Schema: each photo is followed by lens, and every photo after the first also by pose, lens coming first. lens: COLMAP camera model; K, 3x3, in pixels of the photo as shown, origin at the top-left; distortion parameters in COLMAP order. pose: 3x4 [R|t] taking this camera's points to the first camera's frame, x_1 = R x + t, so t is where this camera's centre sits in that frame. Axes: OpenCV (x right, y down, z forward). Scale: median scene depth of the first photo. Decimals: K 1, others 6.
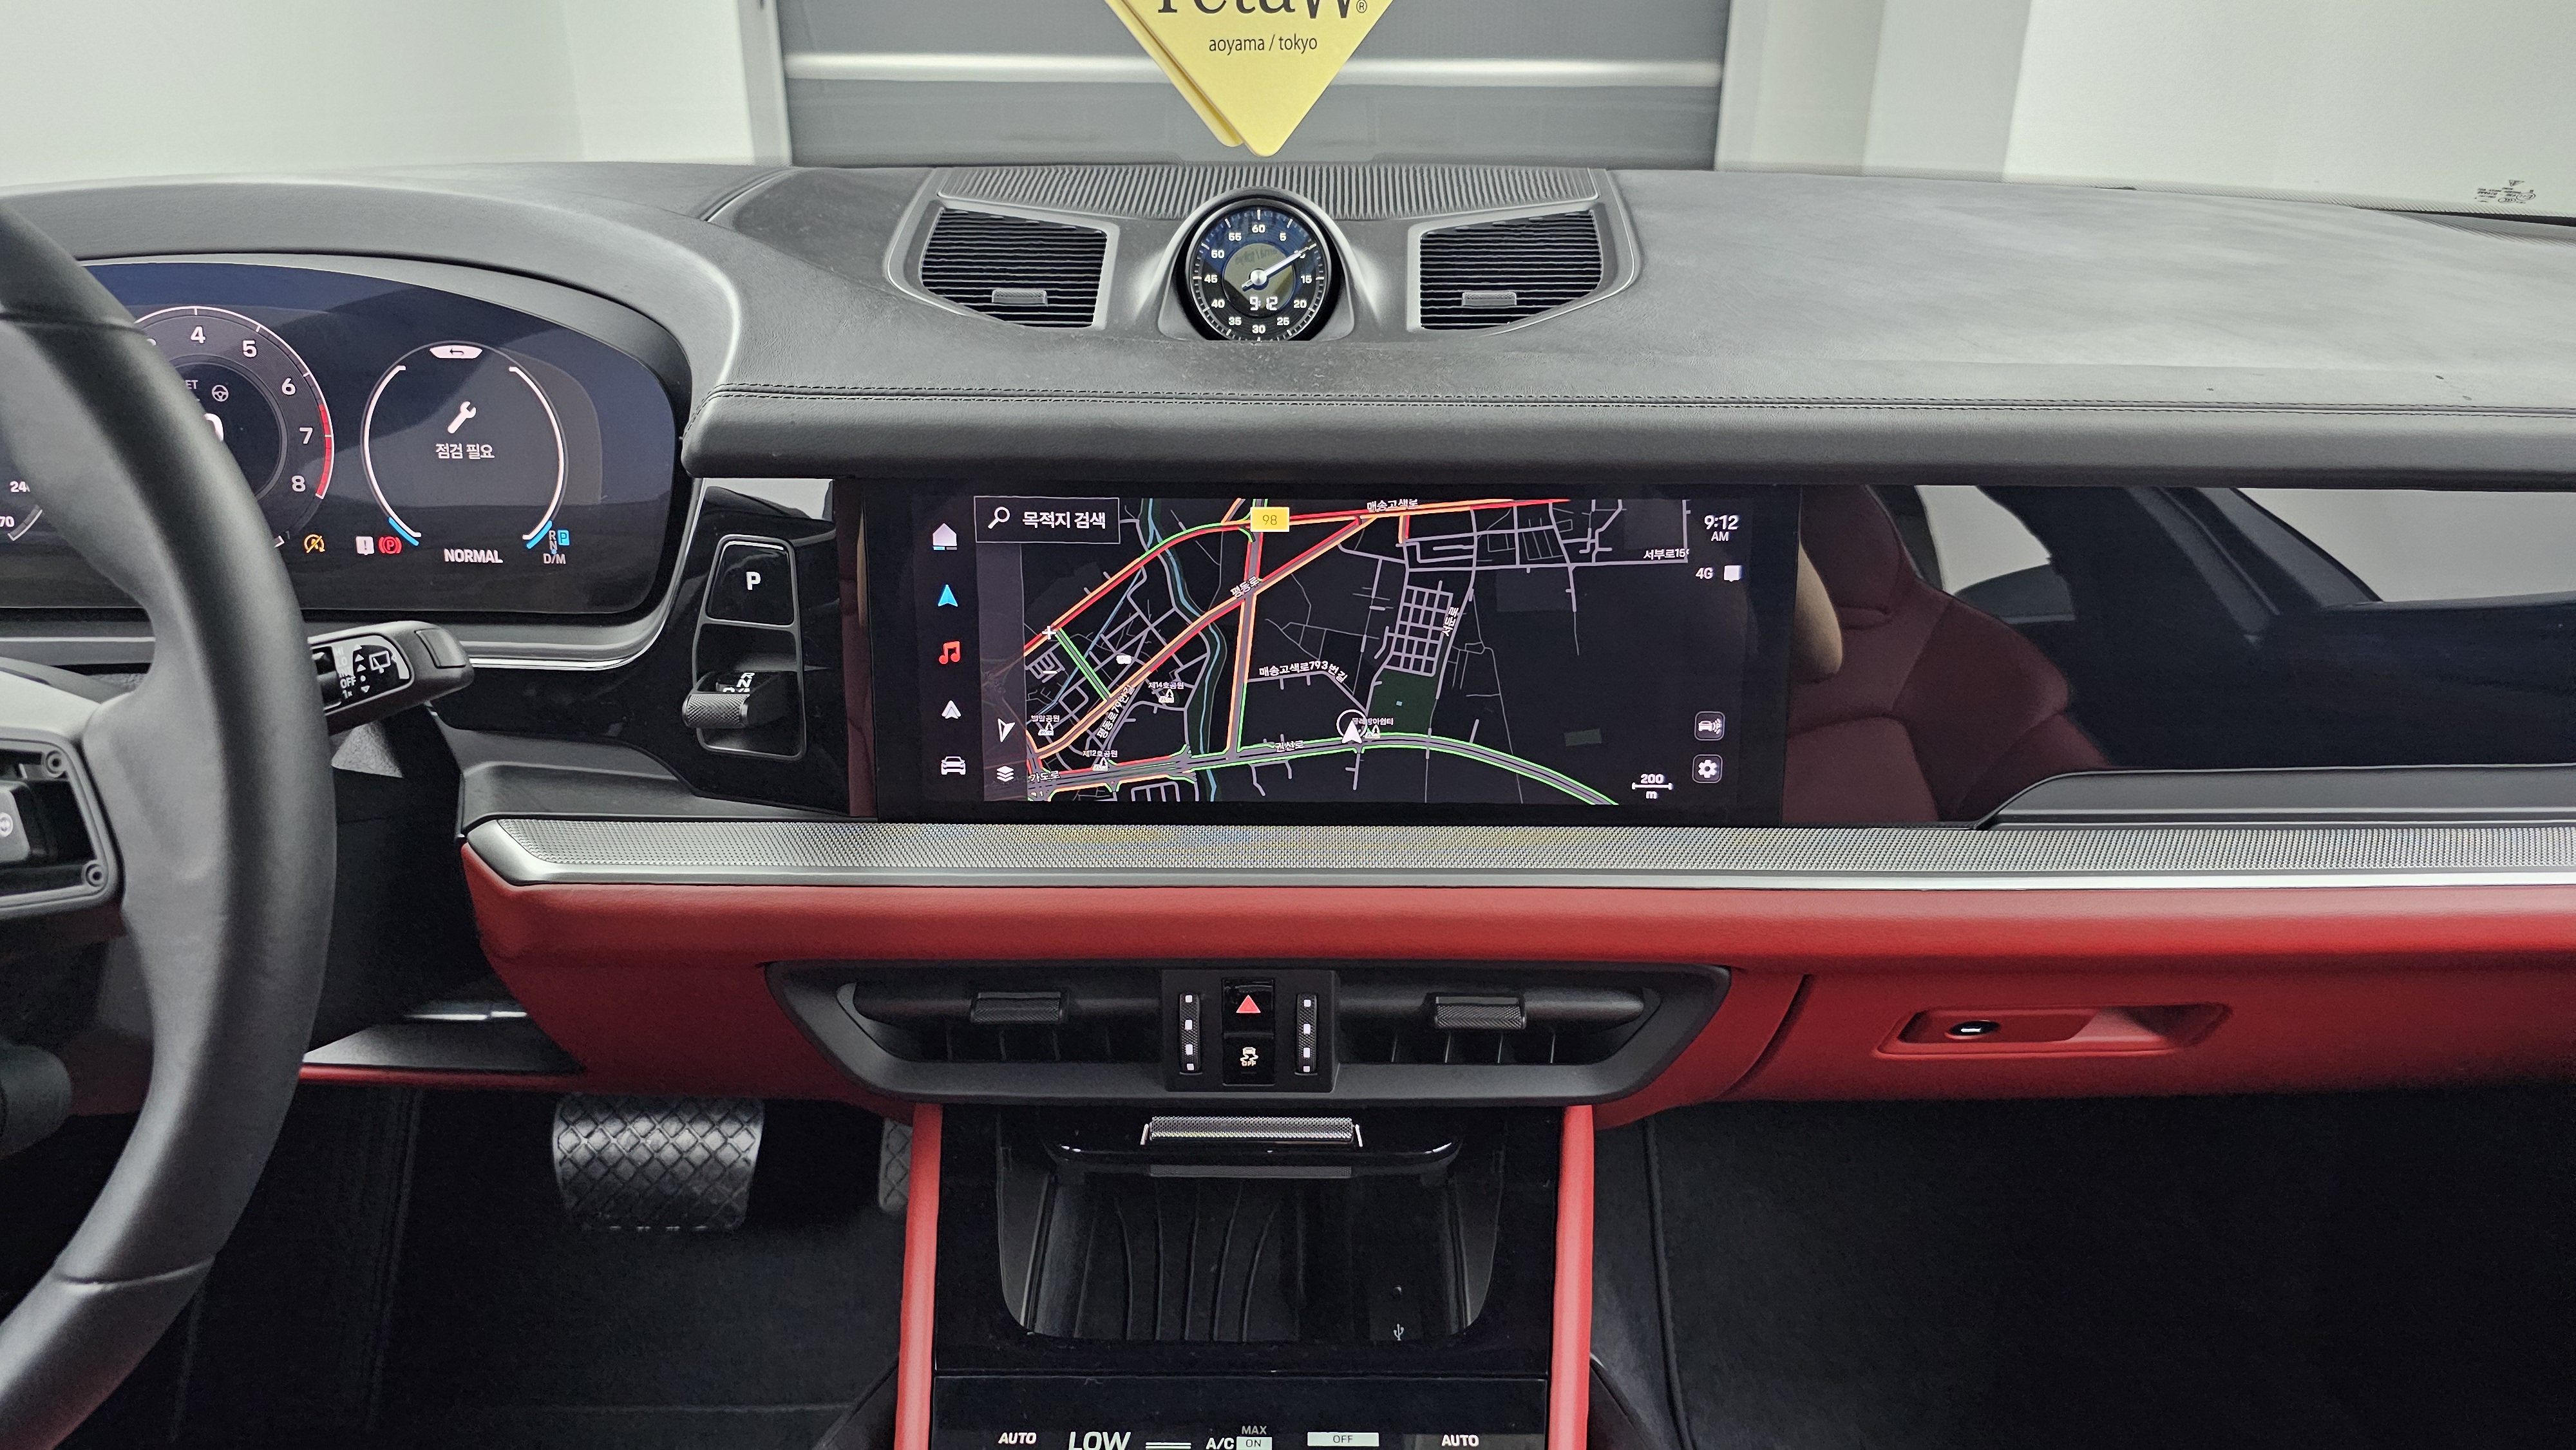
lens RADIAL K [[1673.5, 0, 1333.5], [0, 1673.5, 702.5], [0, 0, 1]] dist [0.036563, -0.042066]
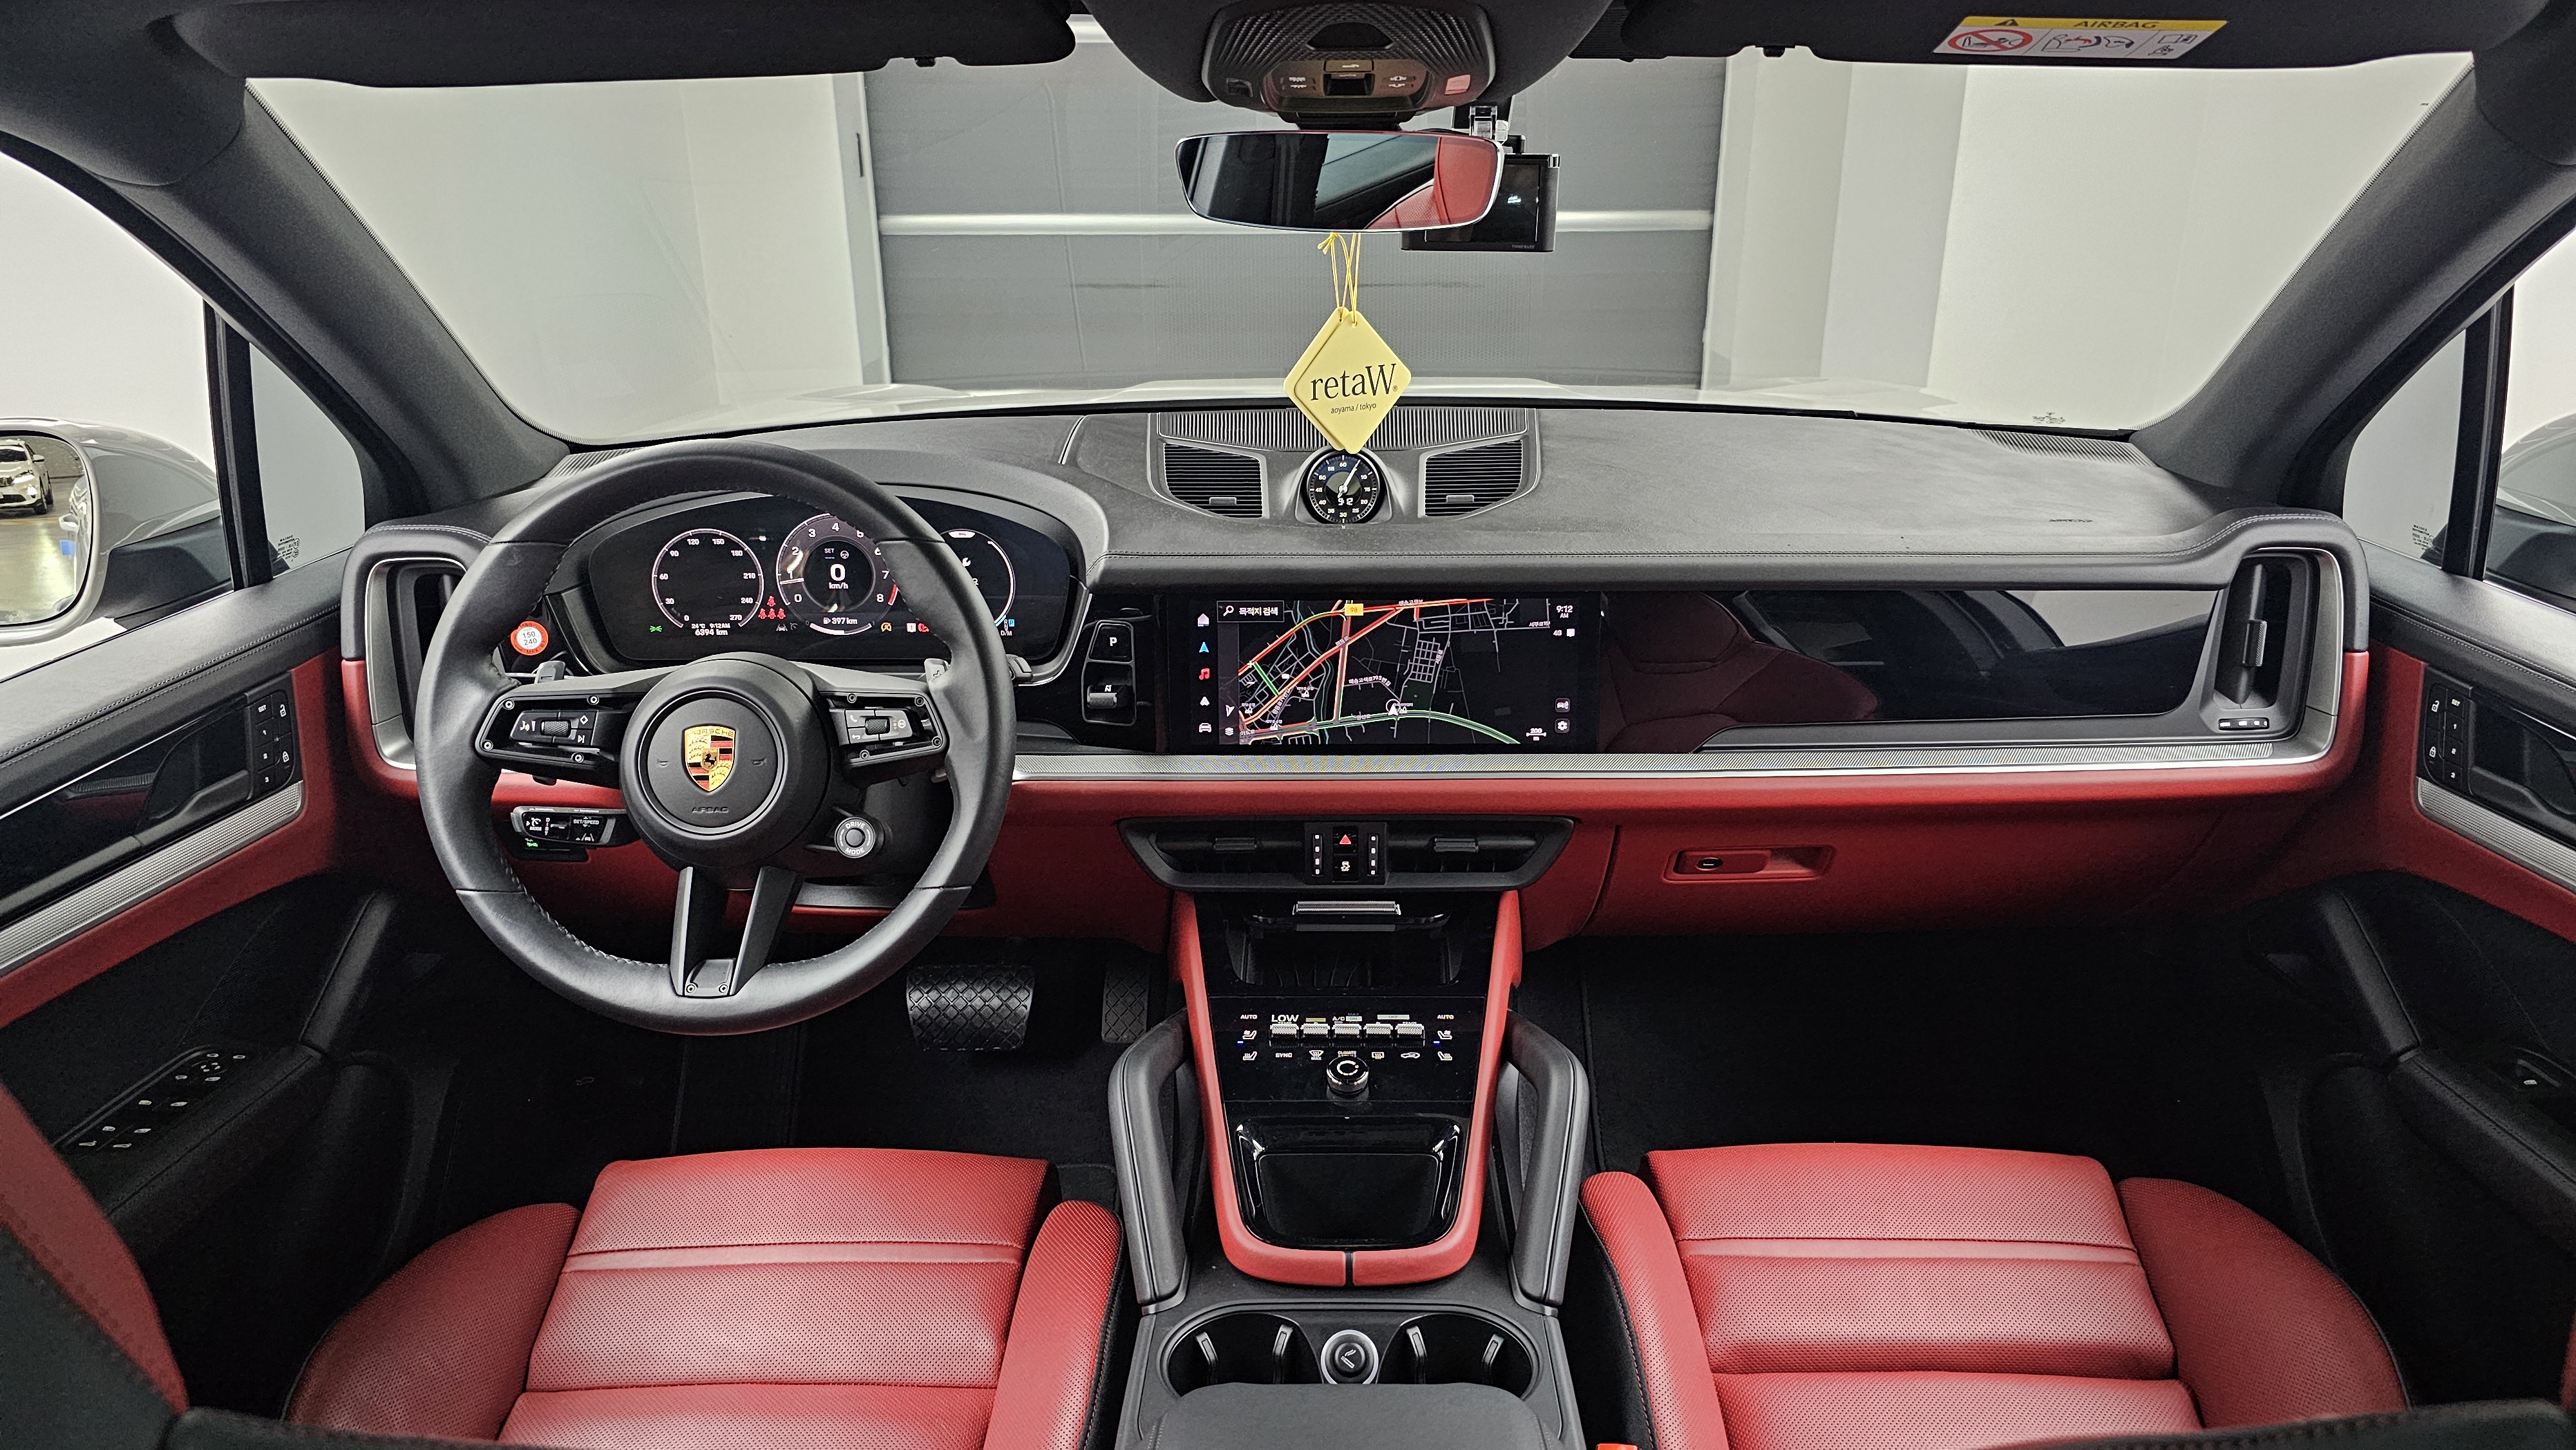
lens RADIAL K [[1732.4, 0, 1347.7], [0, 1732.4, 748.2], [0, 0, 1]] dist [0.058890, -0.048948]
pose [[0.999904, -0.009517, -0.010089, -0.024687], [0.009136, 0.999266, -0.037214, 0.146038], [0.010436, 0.037119, 0.999256, -1.177445]]
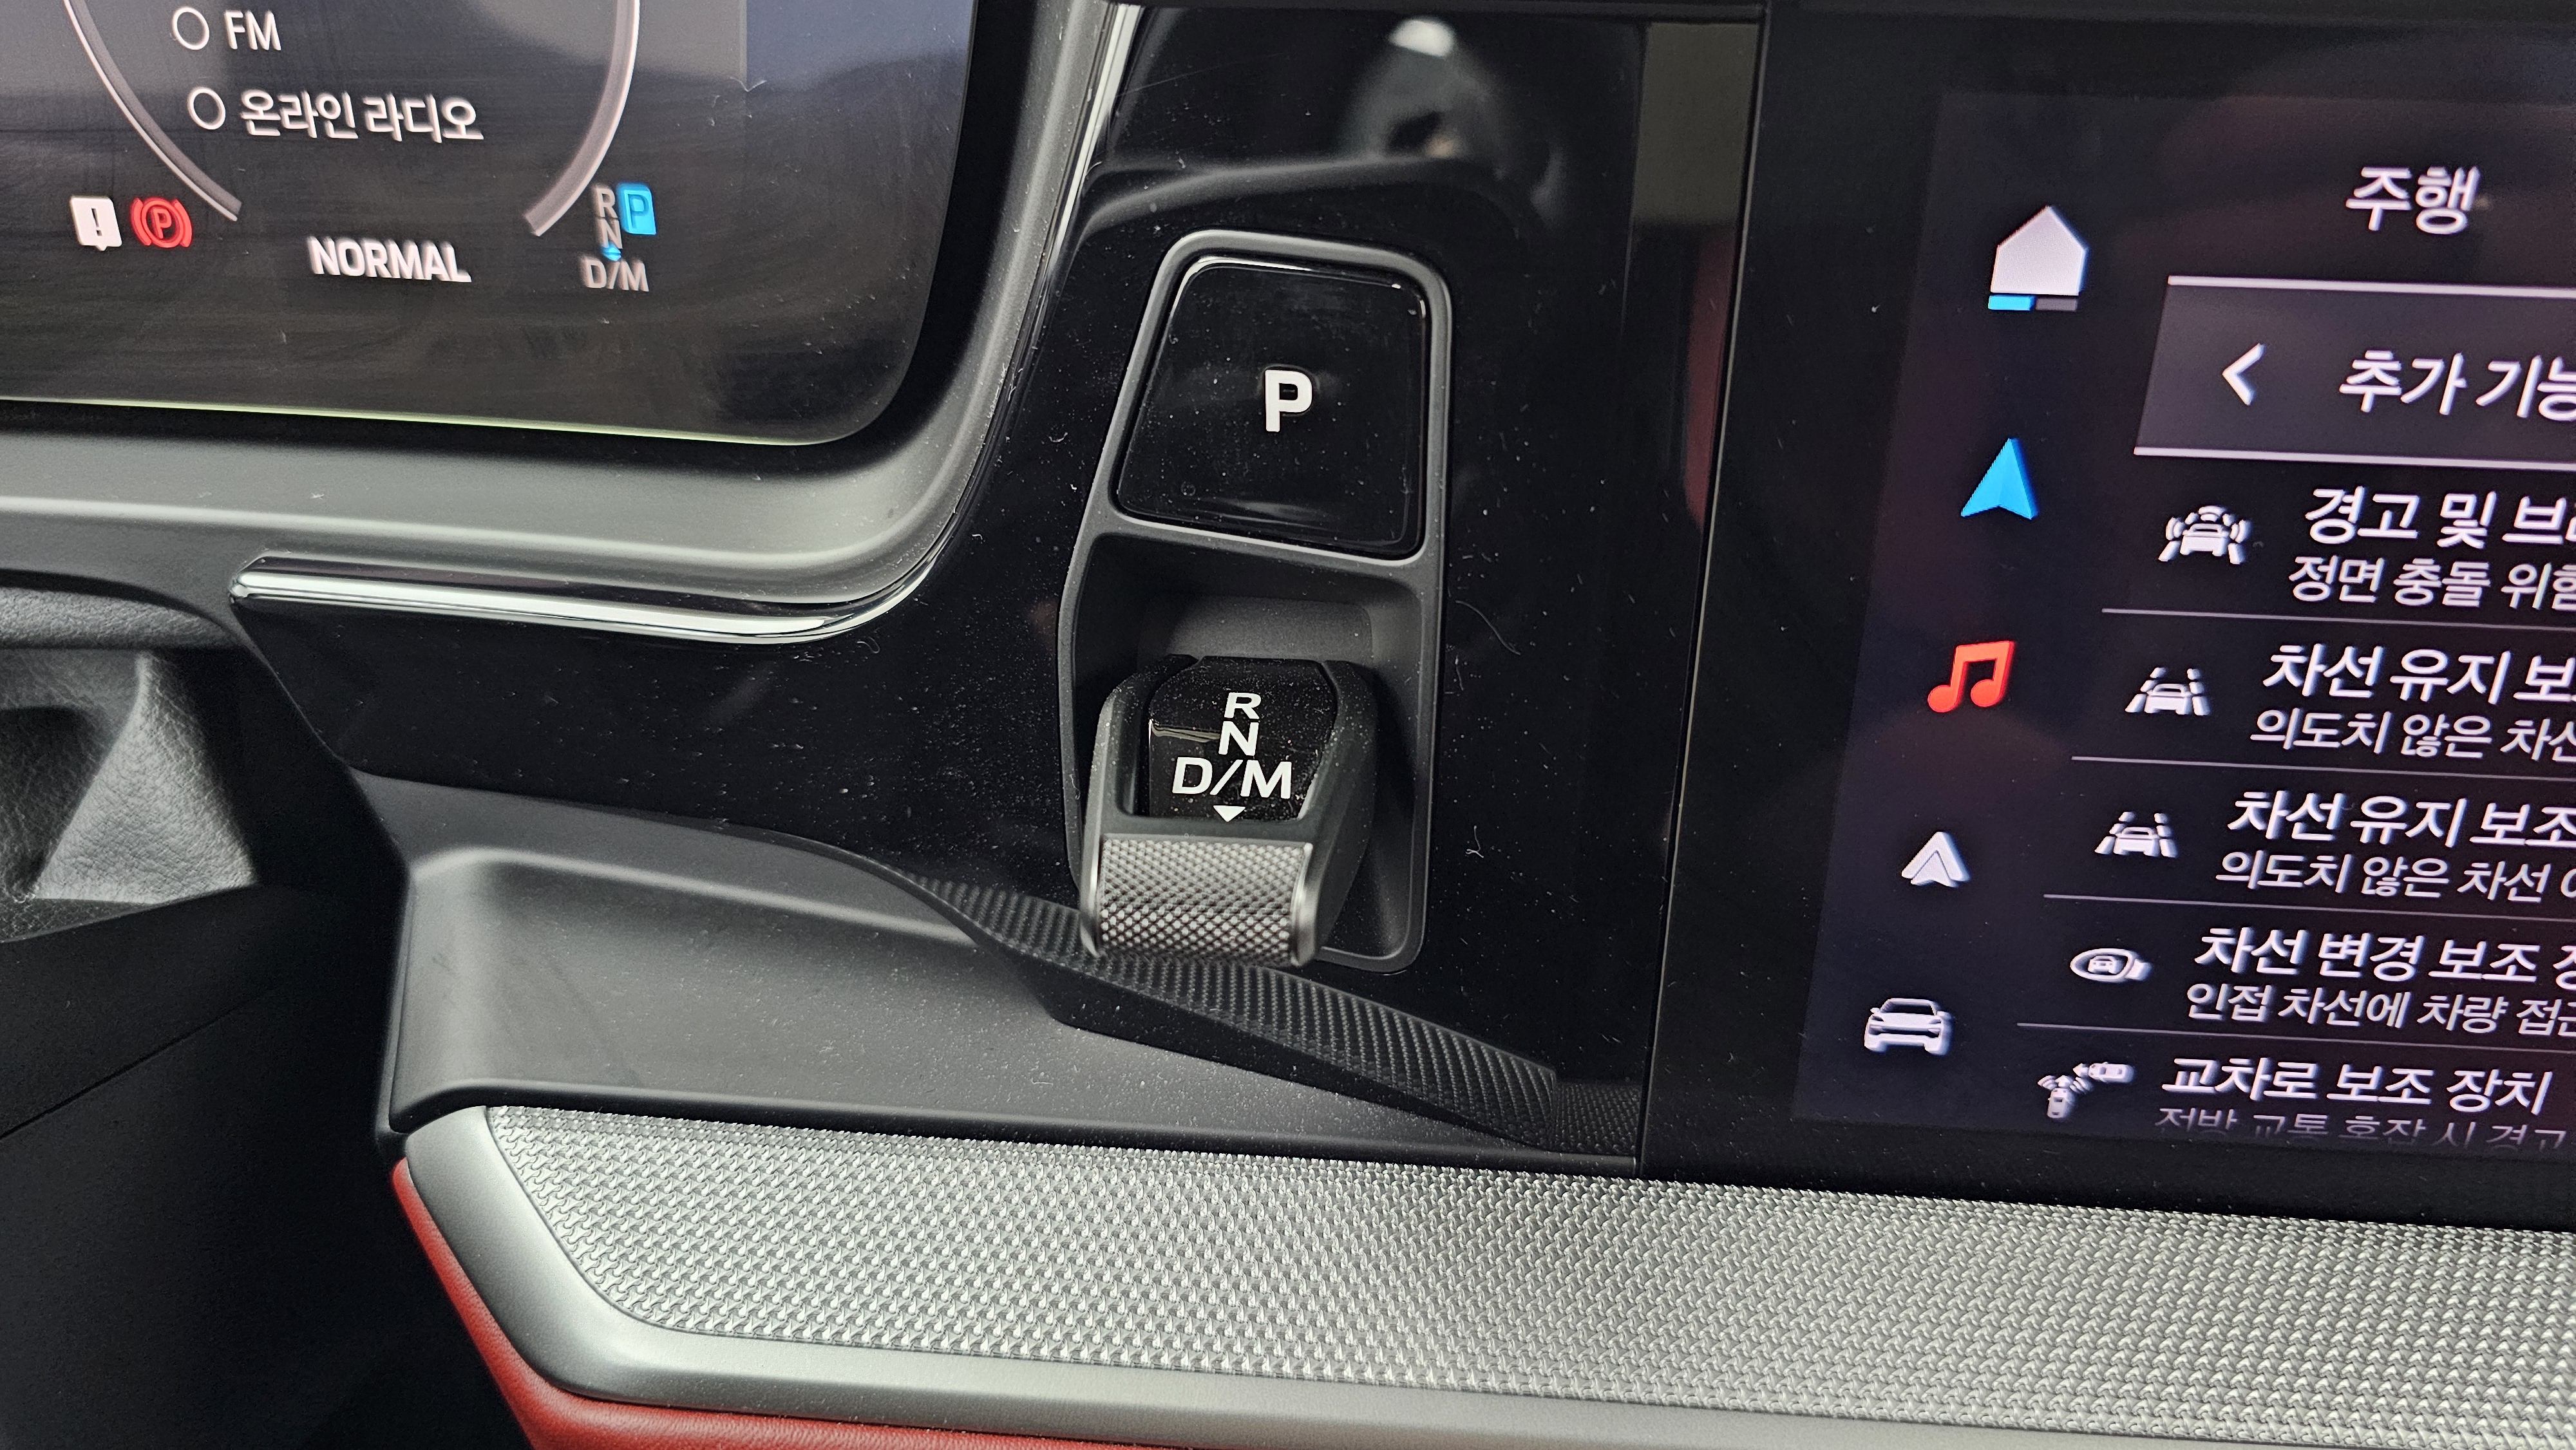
lens RADIAL K [[1789.6, 0, 1288.0], [0, 1789.6, 725.0], [0, 0, 1]] dist [-0.007611, -0.004294]
pose [[0.995158, 0.042351, -0.088693, -0.310962], [-0.021008, 0.973203, 0.228987, -0.086808], [0.096015, -0.226015, 0.969380, 0.685157]]
